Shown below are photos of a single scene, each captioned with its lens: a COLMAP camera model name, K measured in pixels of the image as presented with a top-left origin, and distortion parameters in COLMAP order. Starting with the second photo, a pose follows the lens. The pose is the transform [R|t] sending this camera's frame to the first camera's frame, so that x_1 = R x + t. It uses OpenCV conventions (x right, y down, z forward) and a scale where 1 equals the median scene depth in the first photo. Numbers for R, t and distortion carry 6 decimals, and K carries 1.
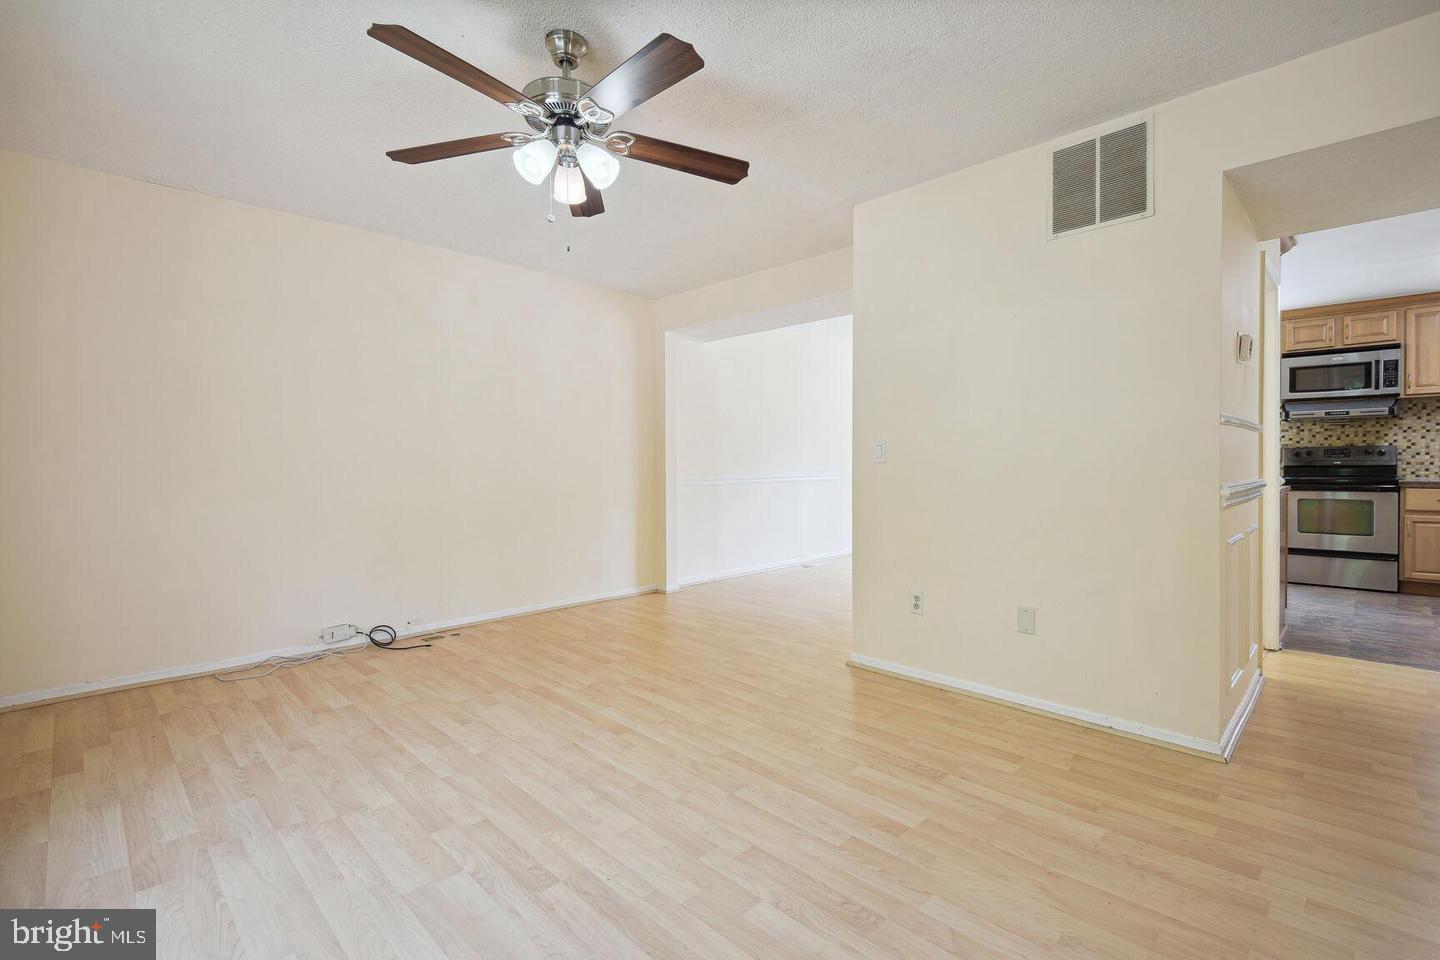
lens RADIAL K [[654.6, 0, 739.6], [0, 654.6, 471.8], [0, 0, 1]] dist [0.024552, -0.008914]
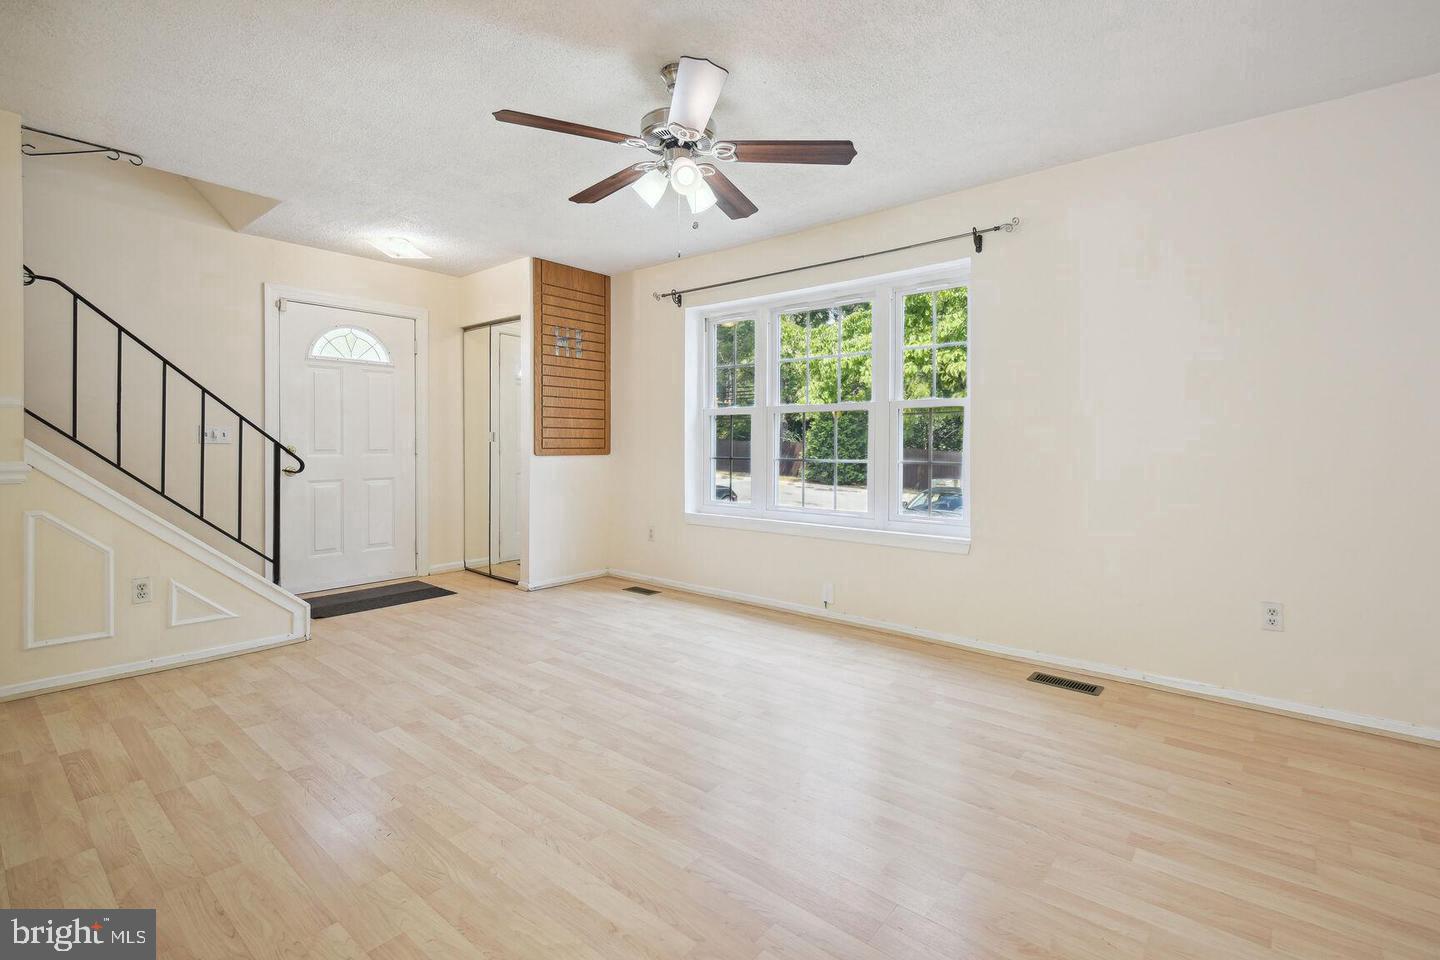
lens RADIAL K [[654.6, 0, 729.7], [0, 654.6, 443.0], [0, 0, 1]] dist [0.024552, -0.008914]
pose [[-0.996821, -0.002606, -0.079631, -0.110541], [-0.003815, 0.999880, 0.015038, -0.013588], [0.079582, 0.015294, -0.996711, 0.920839]]
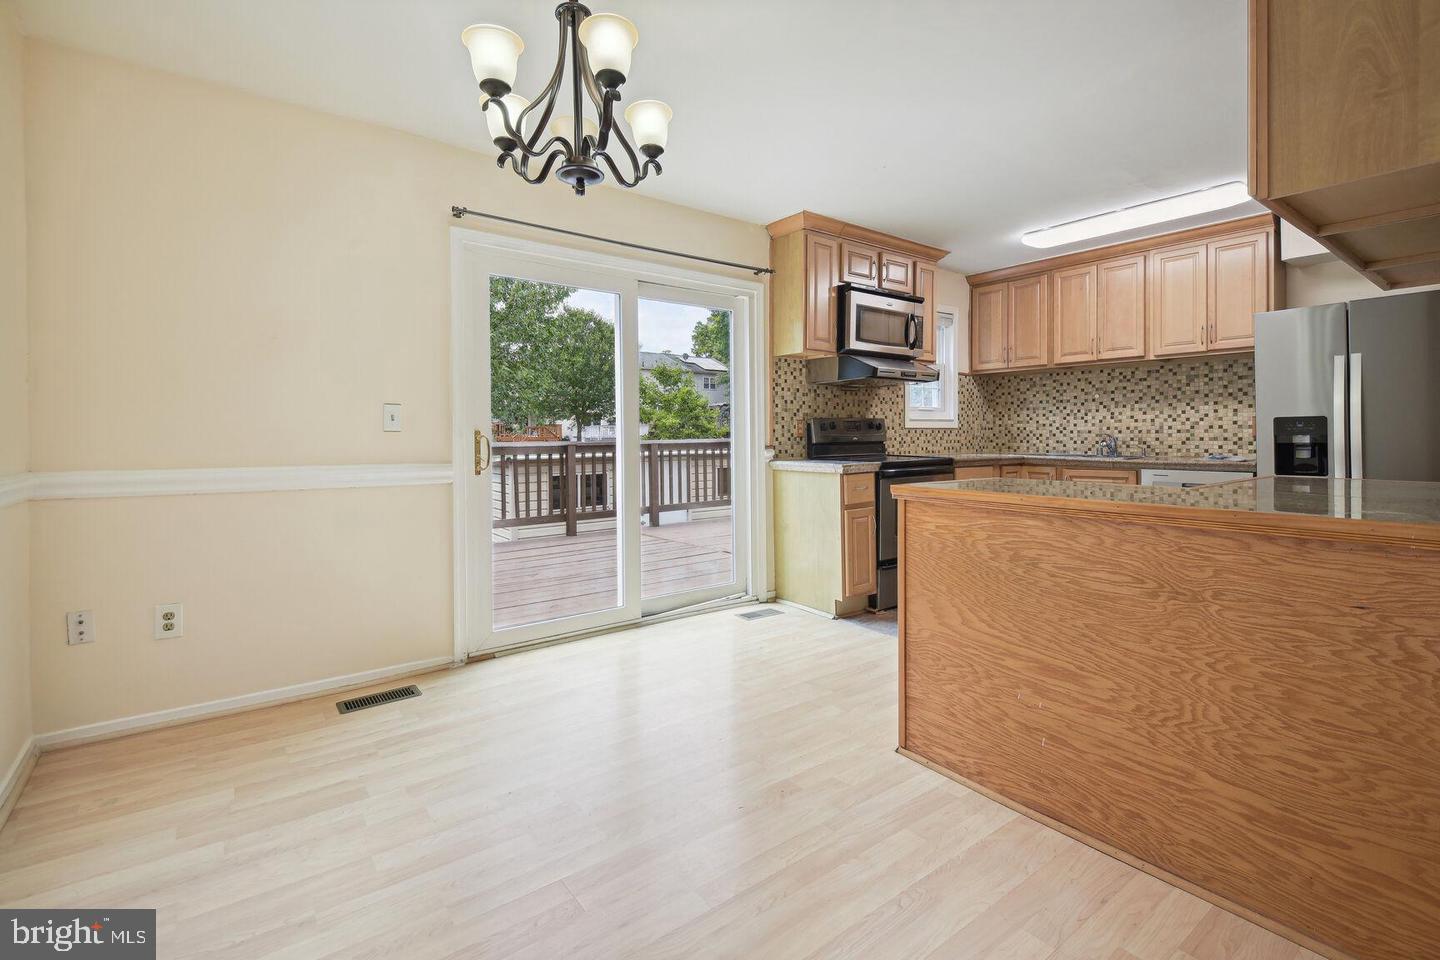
lens RADIAL K [[654.6, 0, 724.9], [0, 654.6, 439.2], [0, 0, 1]] dist [0.024552, -0.008914]
pose [[0.149445, -0.003841, 0.988763, 0.126593], [0.020522, 0.999789, 0.000782, -0.019638], [-0.988557, 0.020174, 0.149493, 1.222599]]
